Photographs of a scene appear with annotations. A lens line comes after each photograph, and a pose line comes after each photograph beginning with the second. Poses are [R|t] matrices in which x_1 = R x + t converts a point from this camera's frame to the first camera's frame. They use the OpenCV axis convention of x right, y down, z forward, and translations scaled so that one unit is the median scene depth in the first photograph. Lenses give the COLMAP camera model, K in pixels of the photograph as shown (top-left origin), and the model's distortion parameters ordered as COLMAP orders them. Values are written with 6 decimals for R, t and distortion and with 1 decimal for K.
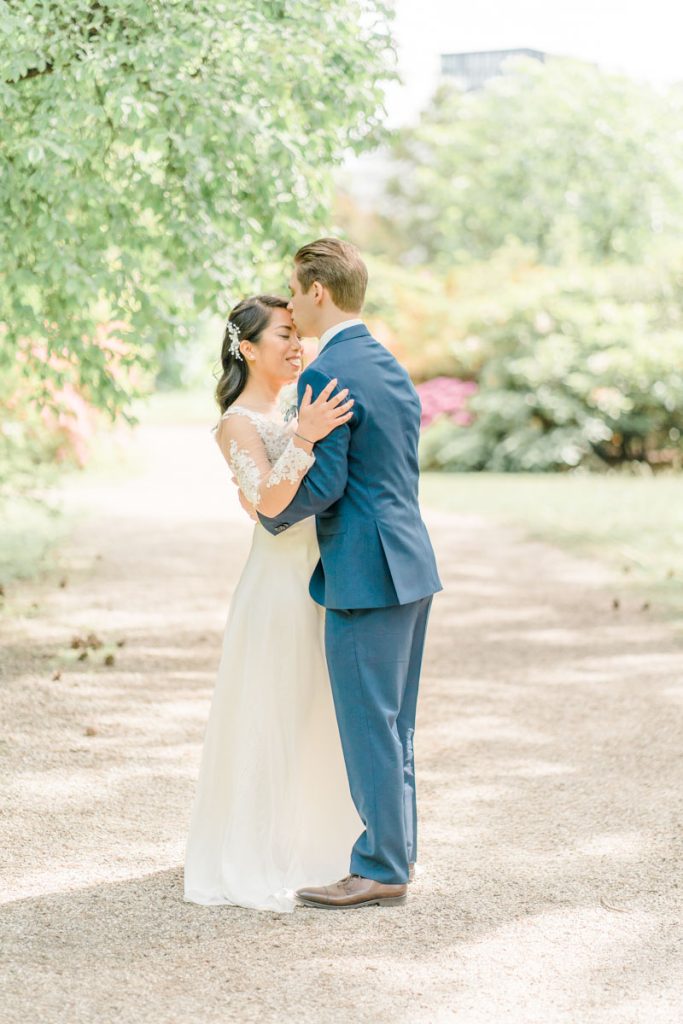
lens RADIAL K [[1957.1, 0, 341.5], [0, 1957.1, 512.0], [0, 0, 1]] dist [-0.025112, 0.049242]
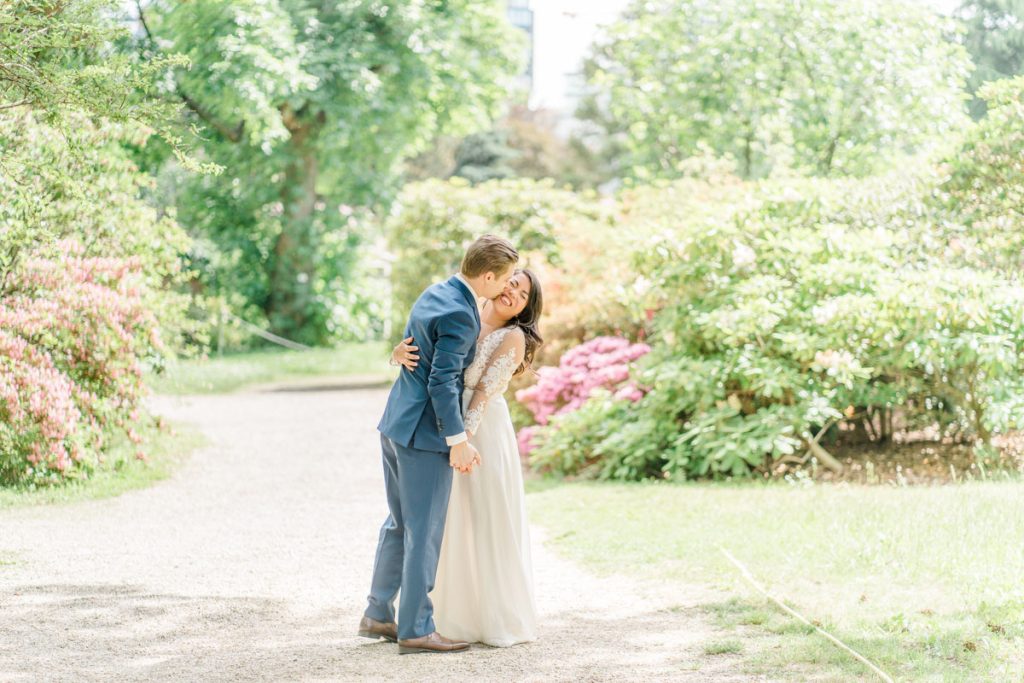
lens RADIAL K [[2020.8, 0, 576.0], [0, 2020.8, 313.7], [0, 0, 1]] dist [-0.014229, -0.075936]
pose [[0.999865, -0.010802, 0.012410, 0.035926], [0.011636, 0.997536, -0.069186, -0.027740], [-0.011632, 0.069321, 0.997527, 0.296164]]
